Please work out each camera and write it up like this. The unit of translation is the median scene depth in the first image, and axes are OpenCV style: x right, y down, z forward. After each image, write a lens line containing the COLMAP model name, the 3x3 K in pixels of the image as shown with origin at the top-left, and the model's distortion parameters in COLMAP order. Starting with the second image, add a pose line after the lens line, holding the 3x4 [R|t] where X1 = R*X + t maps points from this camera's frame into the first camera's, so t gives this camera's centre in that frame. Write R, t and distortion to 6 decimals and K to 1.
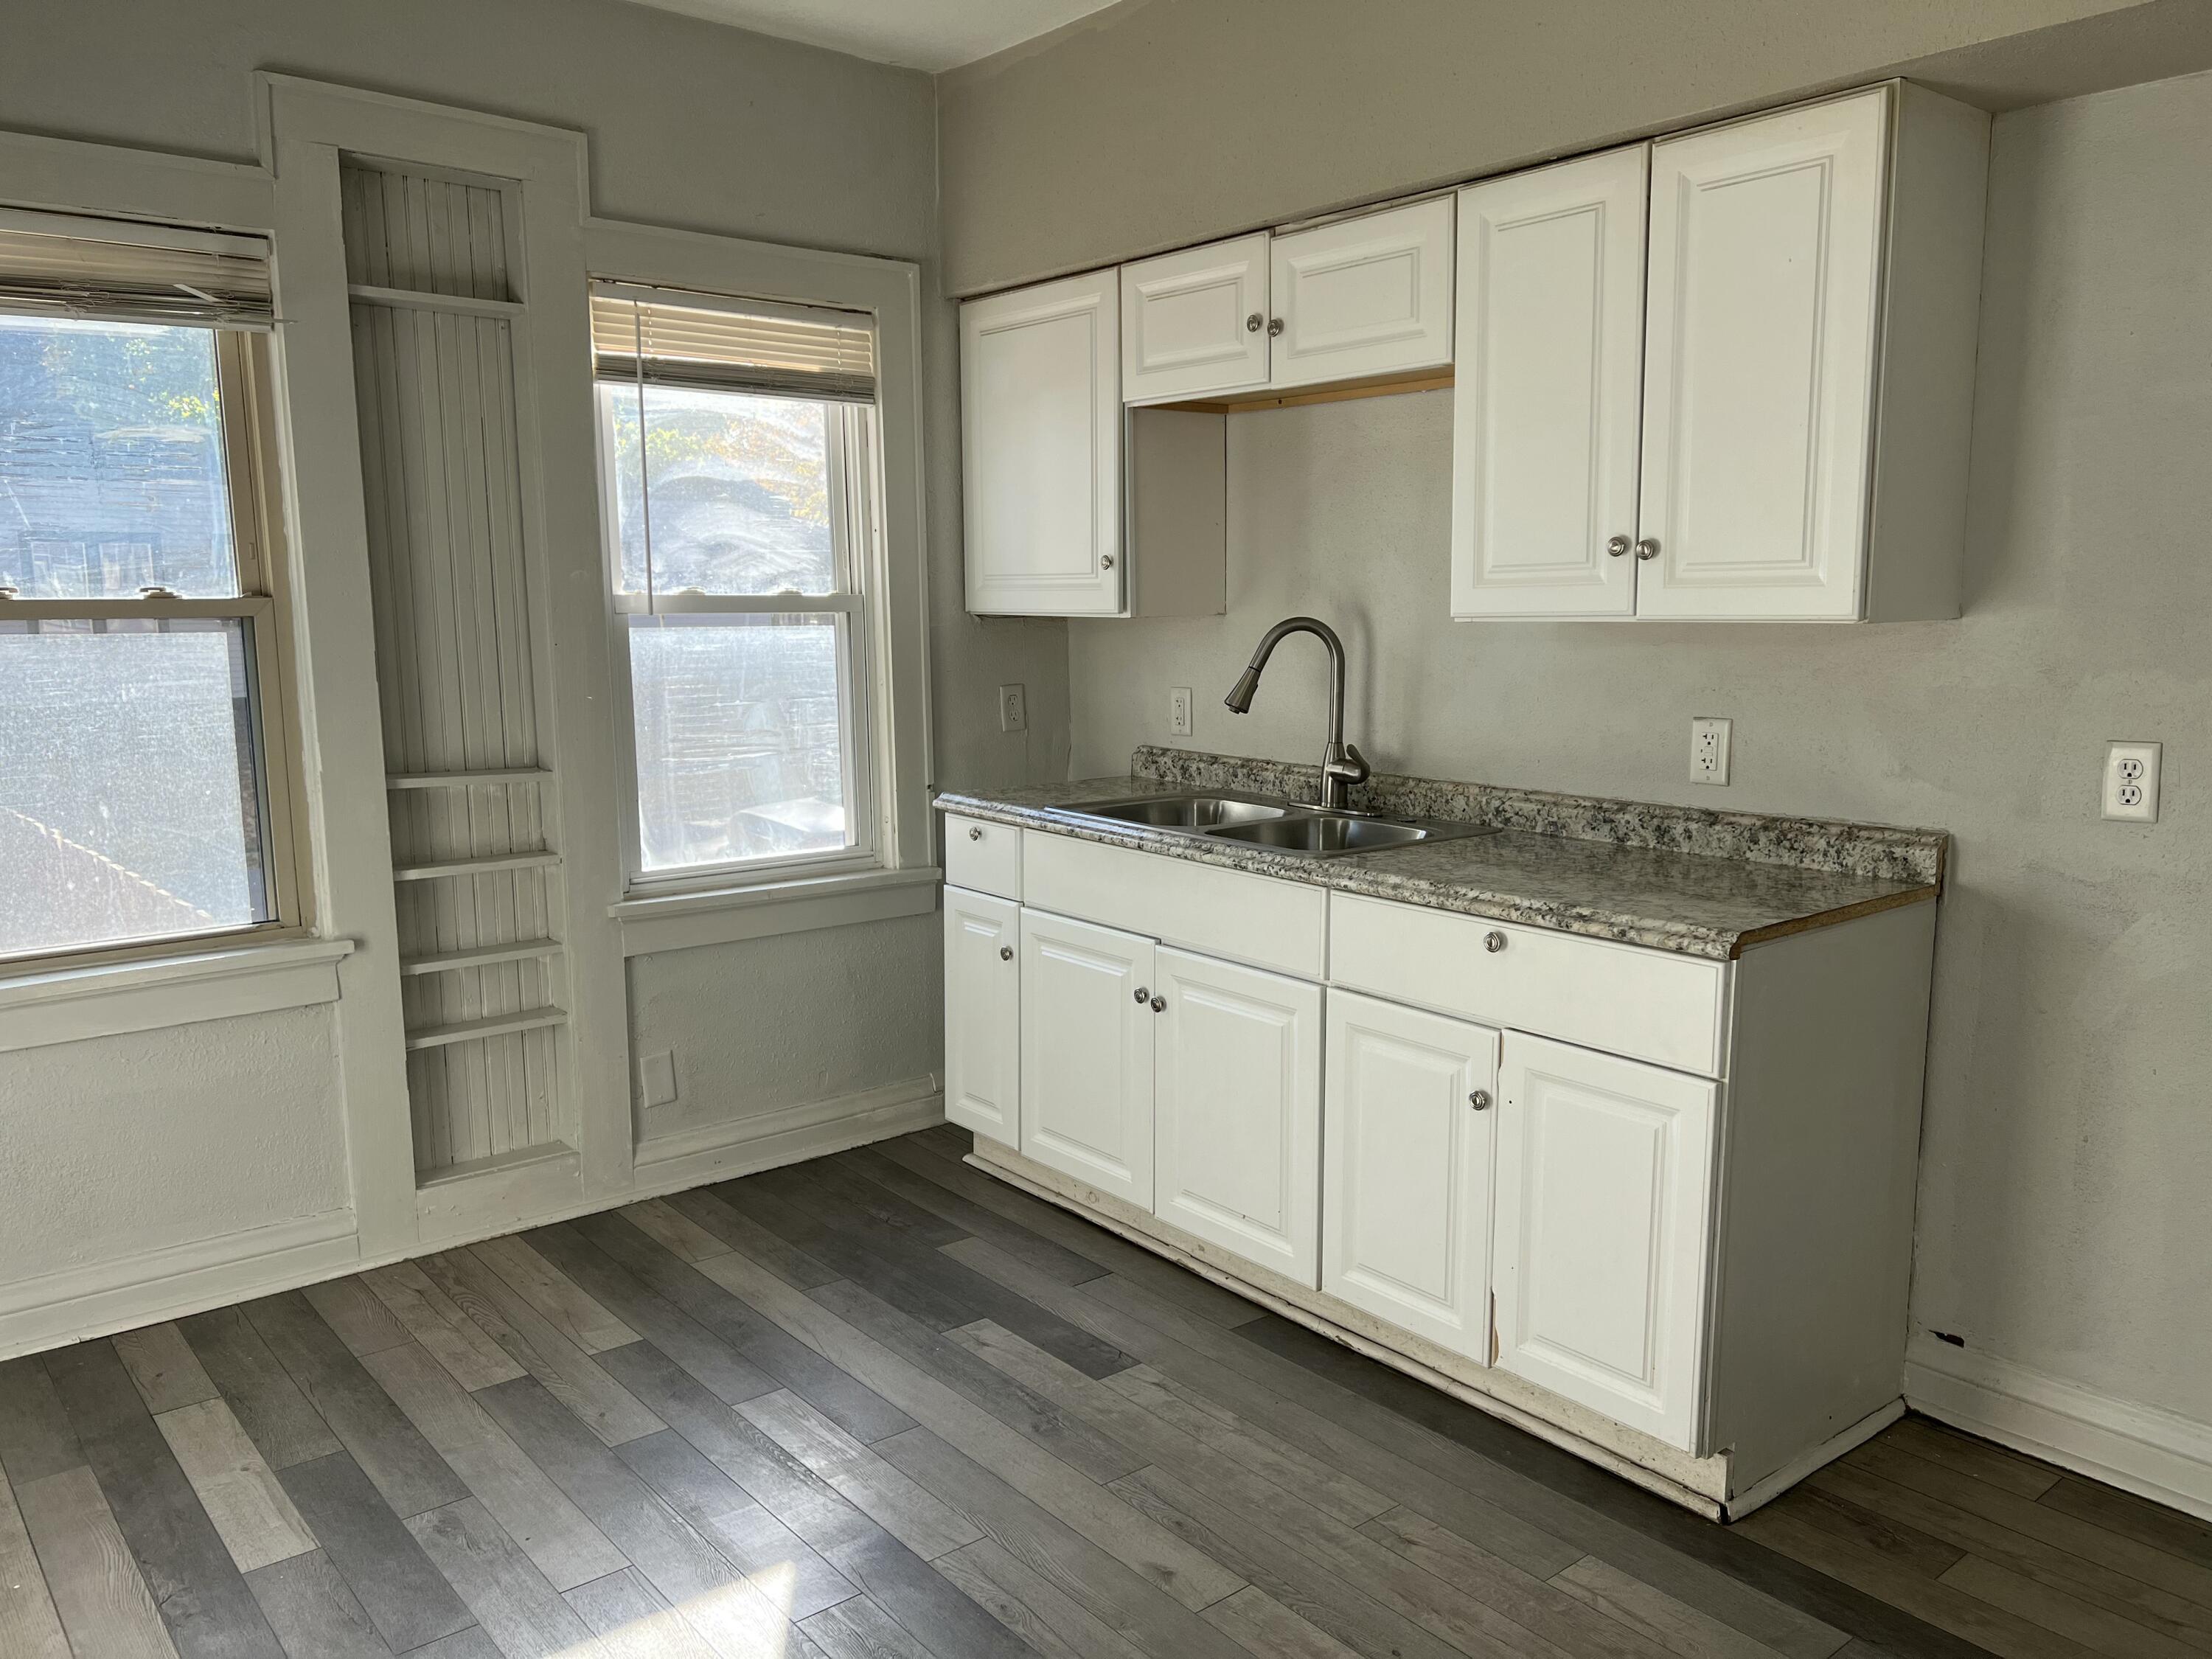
lens RADIAL K [[1660.9, 0, 1097.9], [0, 1660.9, 851.7], [0, 0, 1]] dist [0.091324, -0.091777]
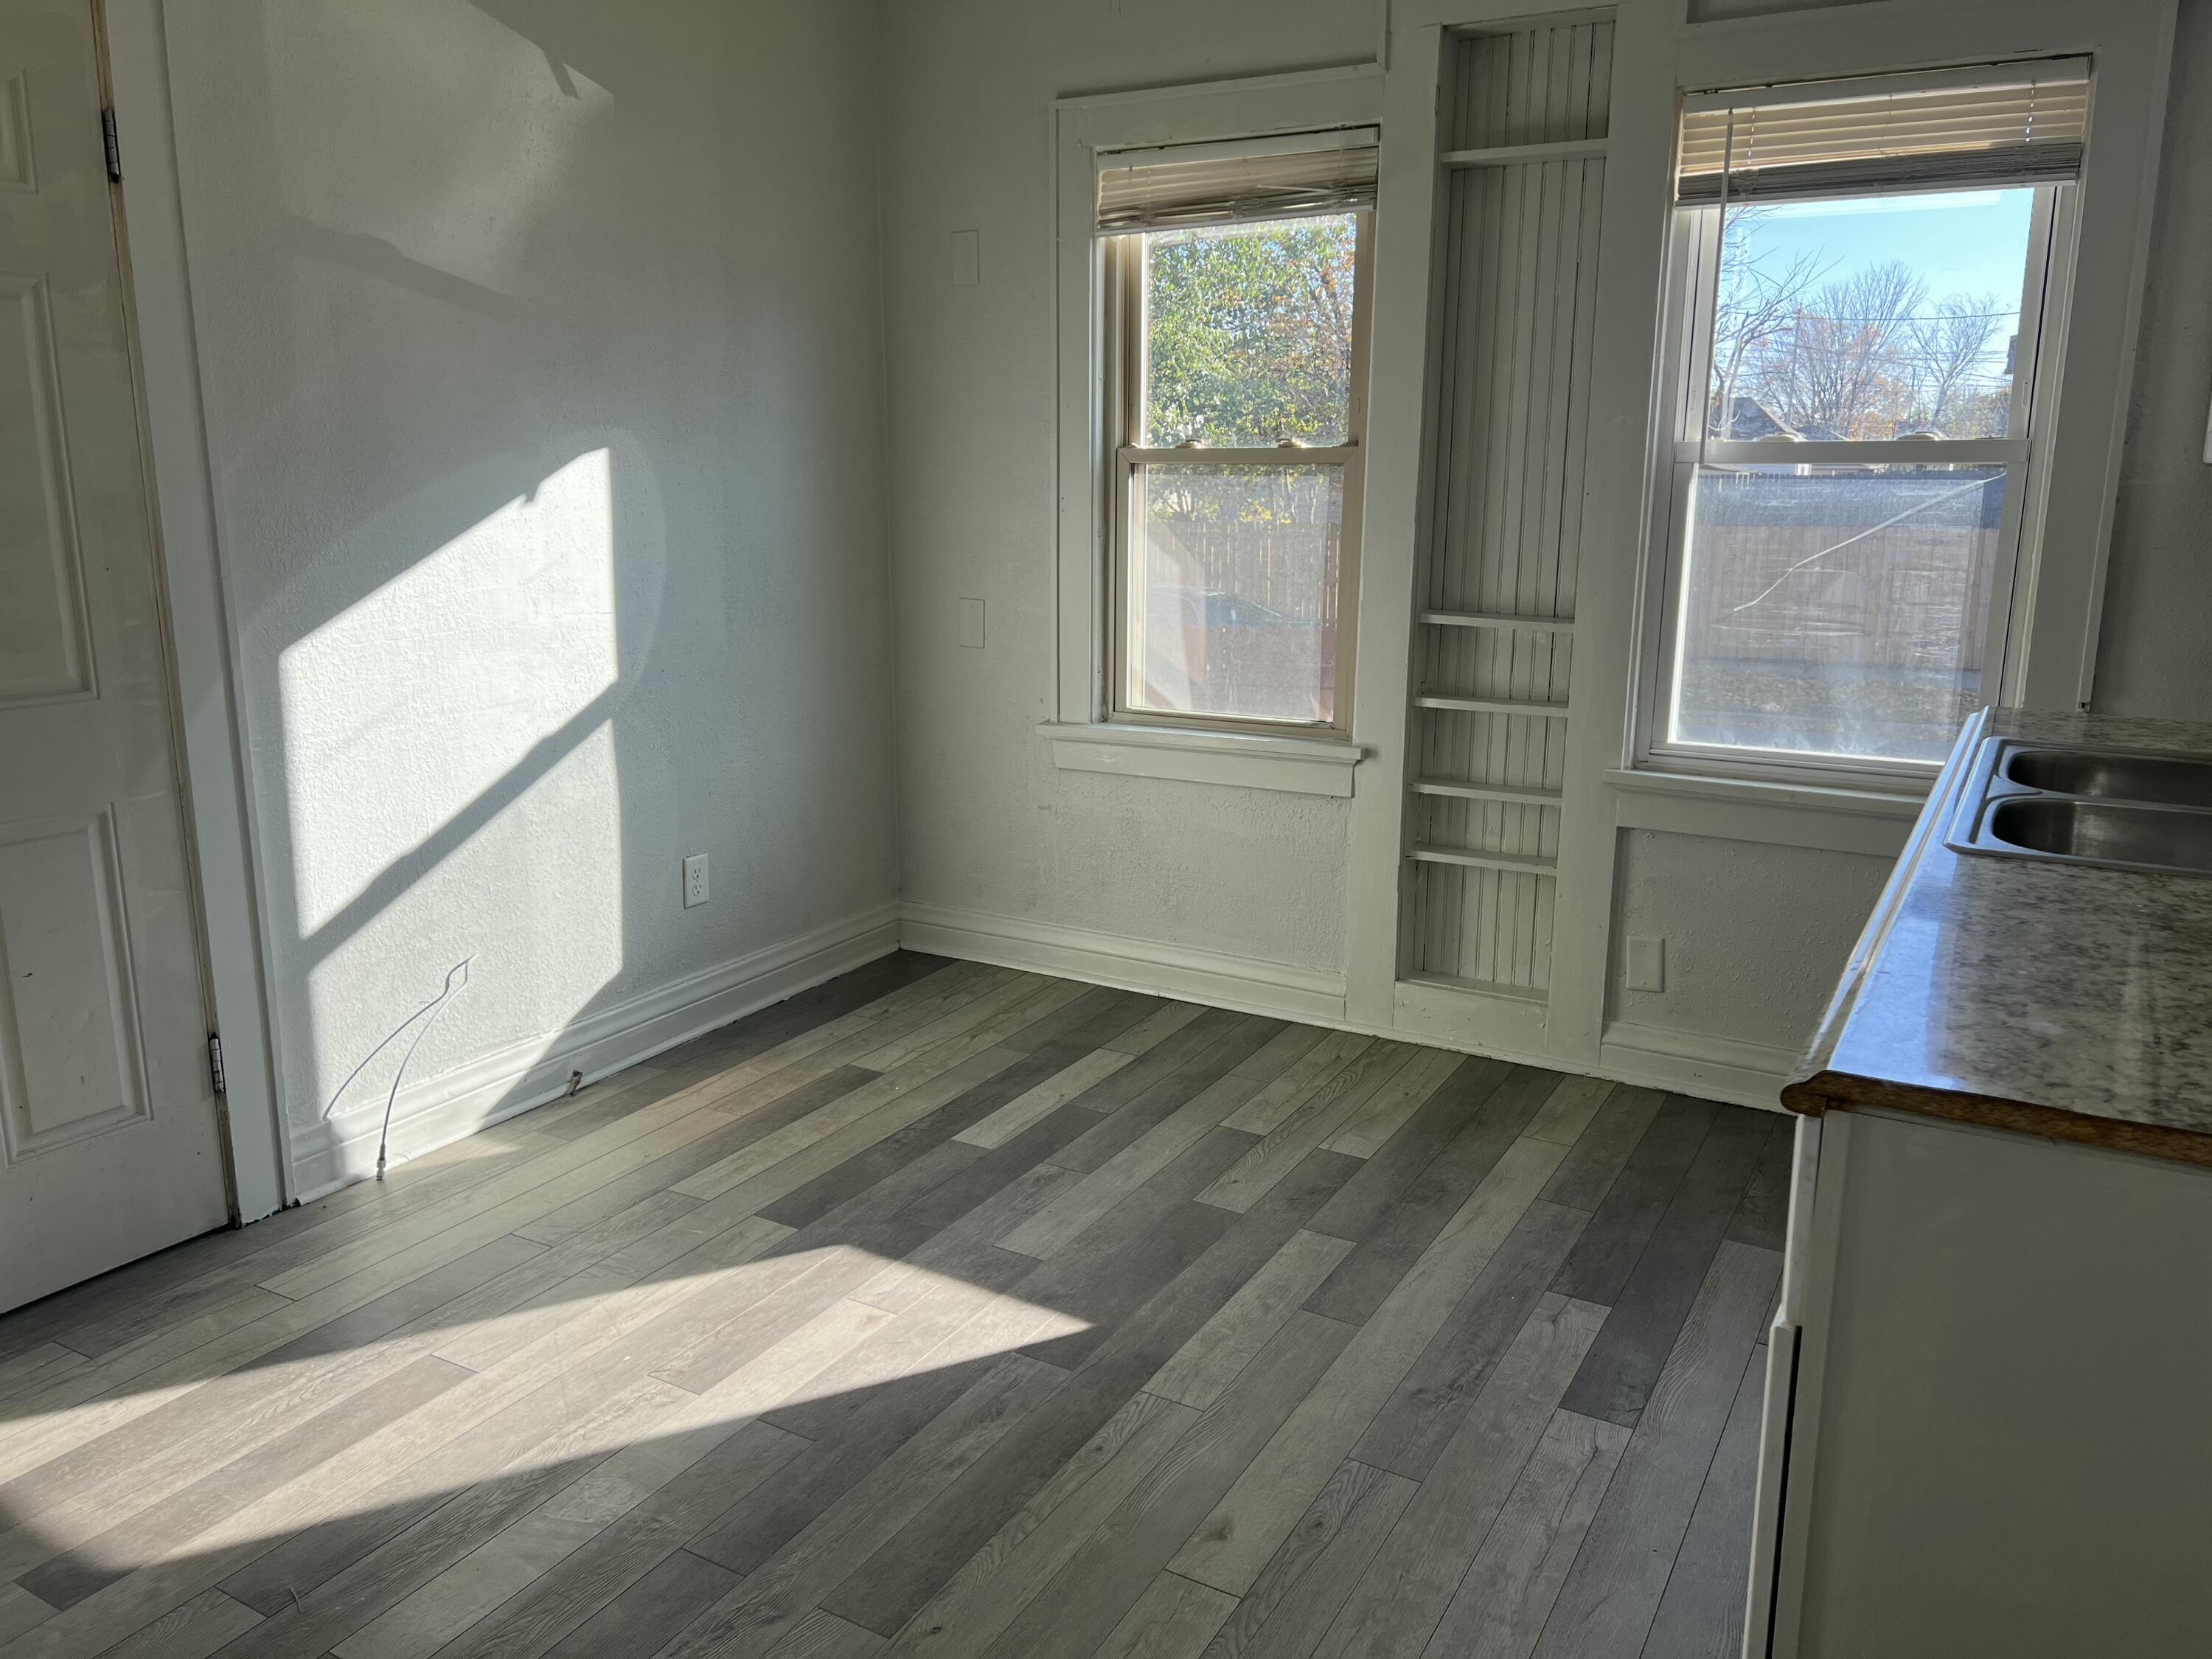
lens RADIAL K [[1652.2, 0, 1098.4], [0, 1652.2, 820.0], [0, 0, 1]] dist [0.094676, -0.097145]
pose [[0.358644, 0.205962, -0.910469, 0.505820], [-0.153014, 0.975134, 0.160316, -0.050692], [0.920848, 0.081818, 0.381241, 0.383251]]
